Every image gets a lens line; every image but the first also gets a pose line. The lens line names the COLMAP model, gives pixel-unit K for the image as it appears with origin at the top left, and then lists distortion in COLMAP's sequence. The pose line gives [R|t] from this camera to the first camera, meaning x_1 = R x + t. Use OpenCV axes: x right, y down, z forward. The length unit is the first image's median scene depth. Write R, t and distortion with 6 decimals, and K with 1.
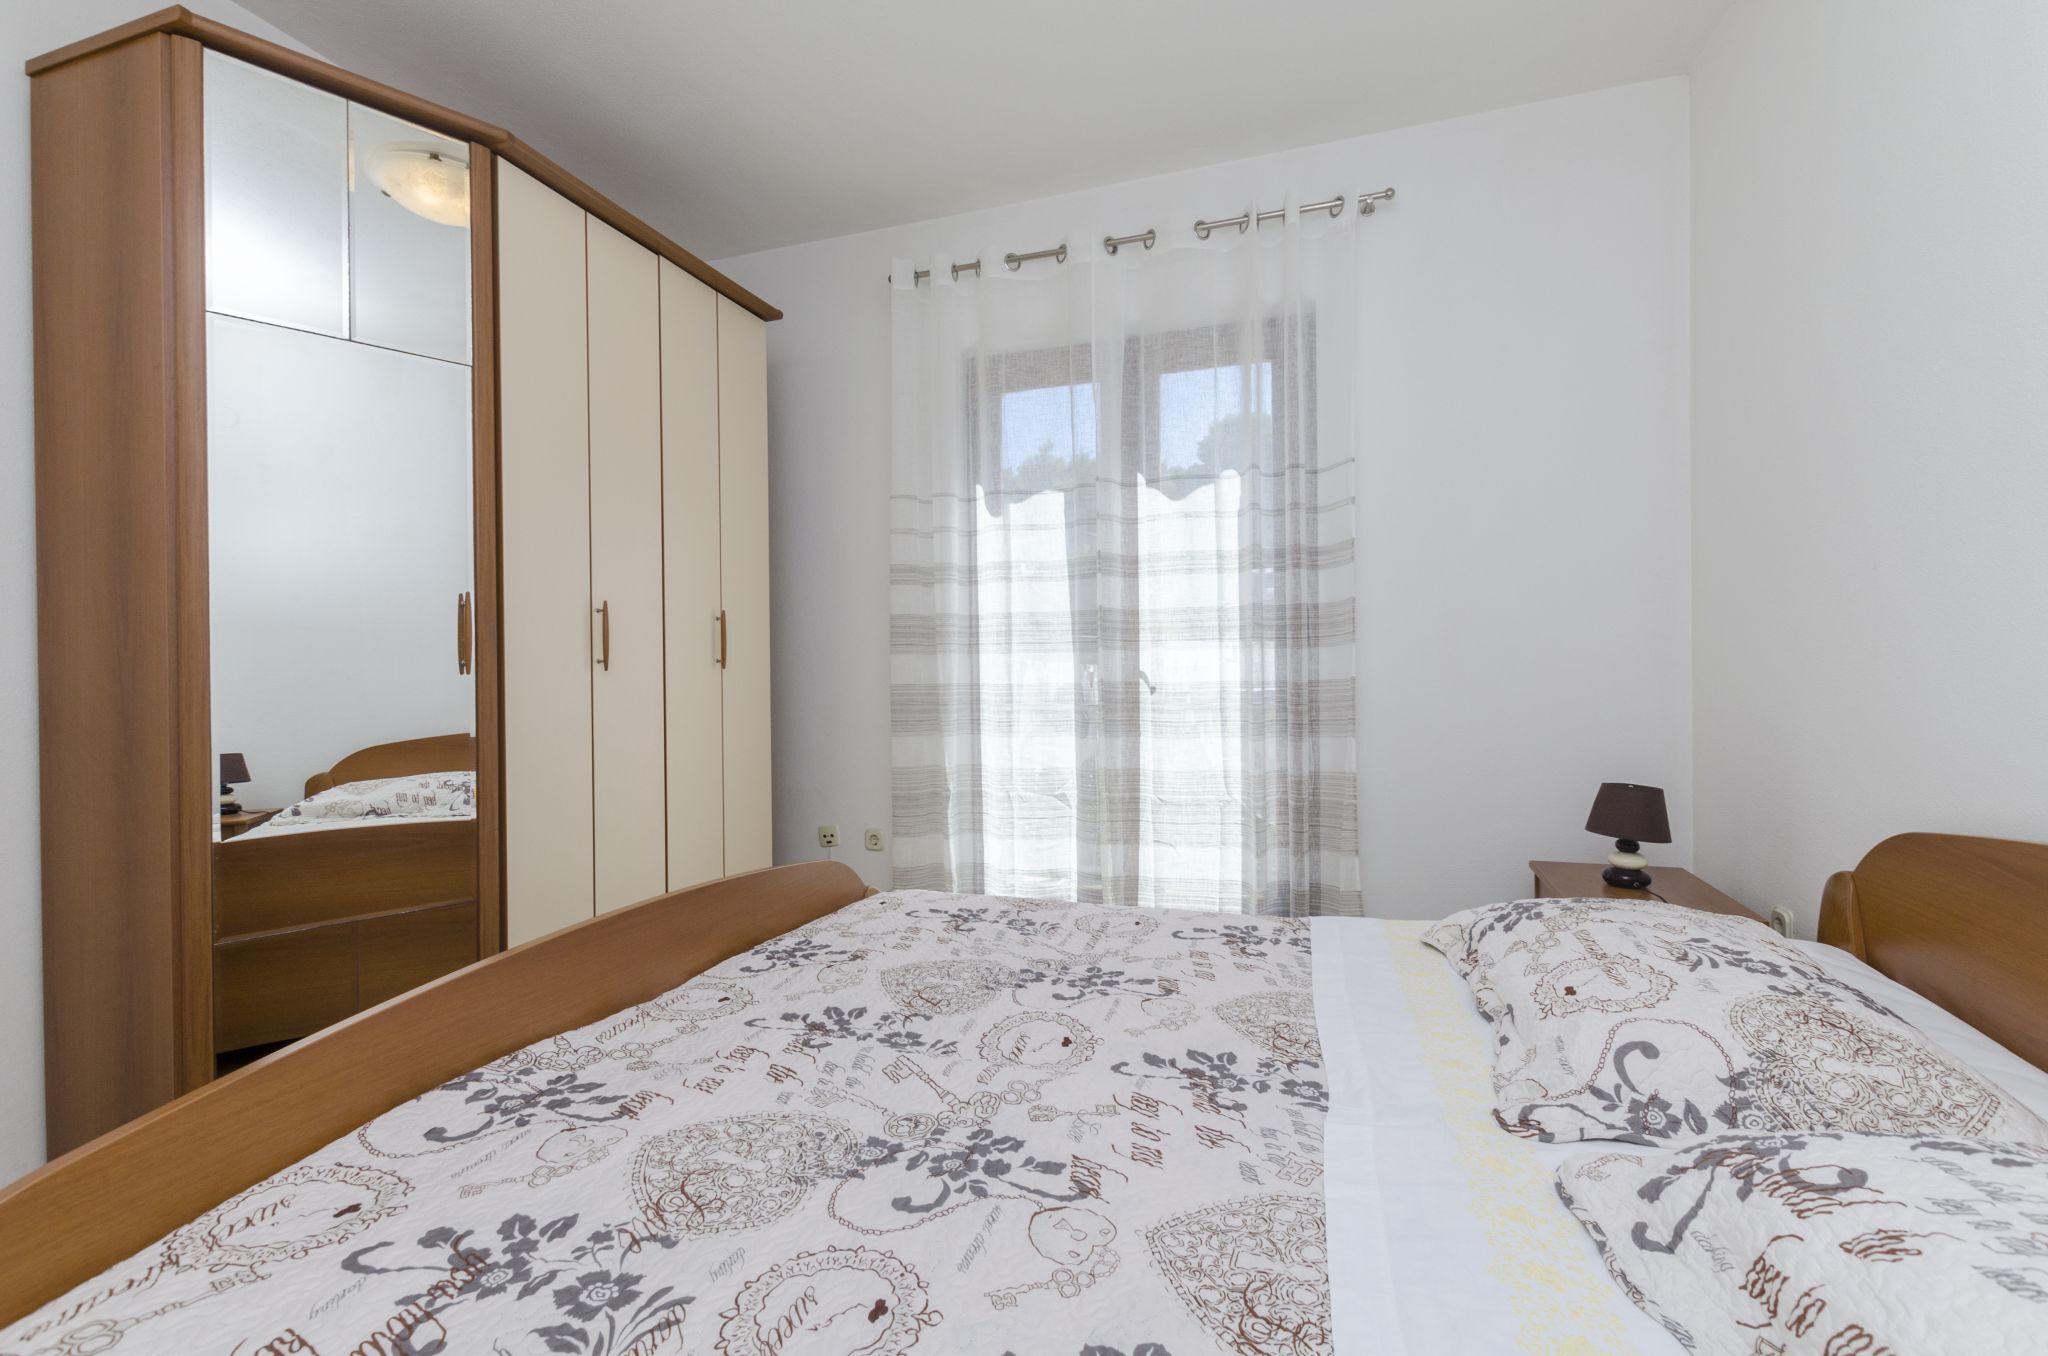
lens RADIAL K [[911.9, 0, 1050.8], [0, 911.9, 680.3], [0, 0, 1]] dist [0.016704, -0.008450]
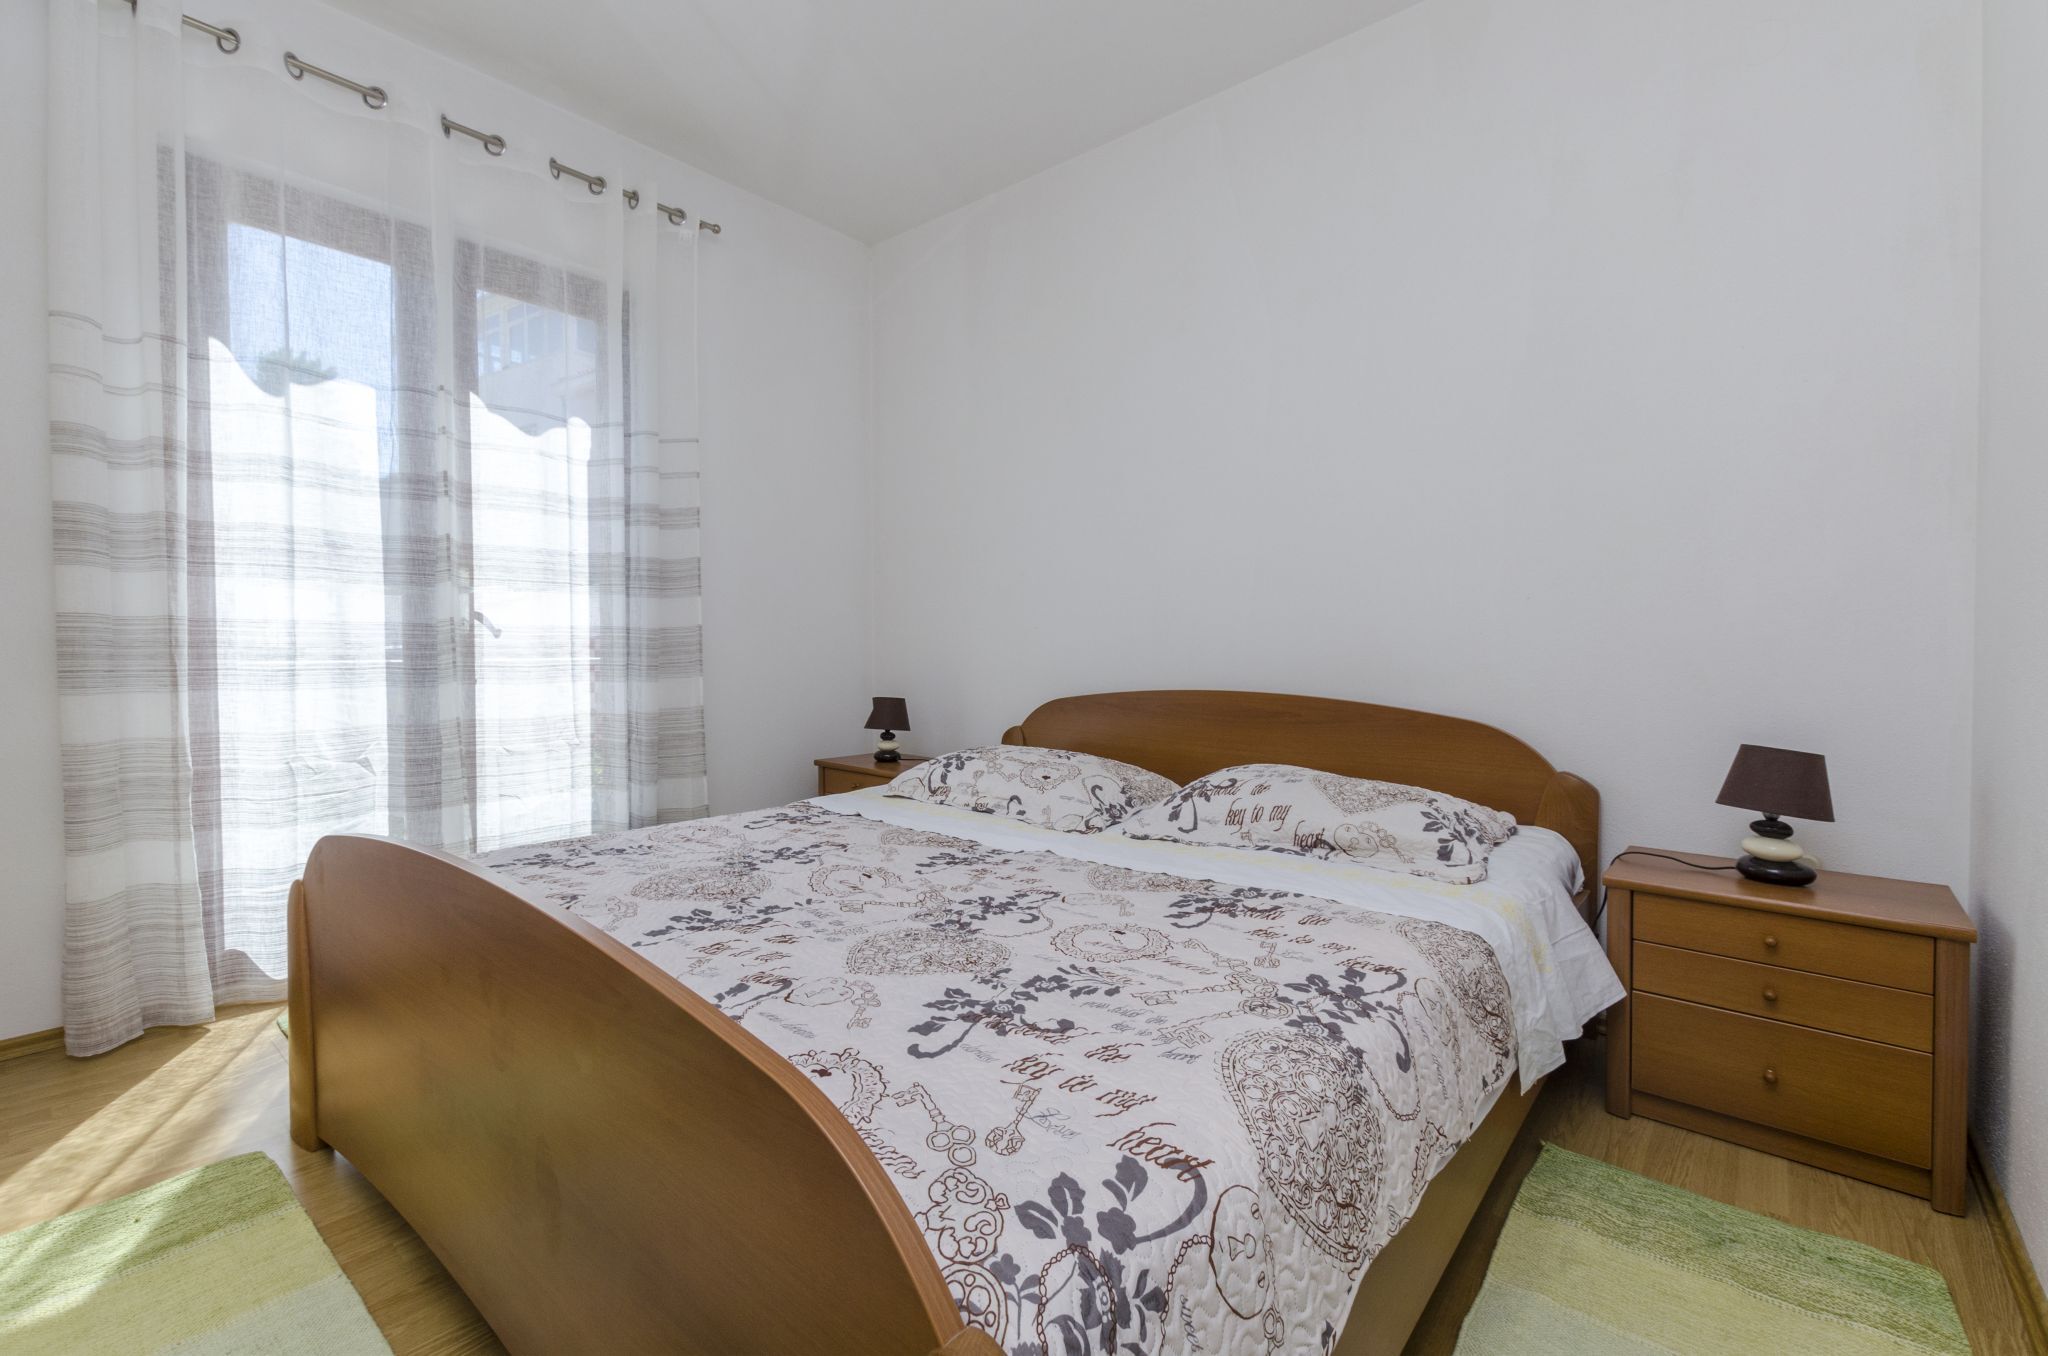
lens RADIAL K [[911.9, 0, 1050.8], [0, 911.9, 680.3], [0, 0, 1]] dist [0.016704, -0.008450]
pose [[0.345040, -0.015803, 0.938455, -0.582884], [0.005651, 0.999875, 0.014759, 0.049429], [-0.938571, 0.000211, 0.345086, 0.152848]]
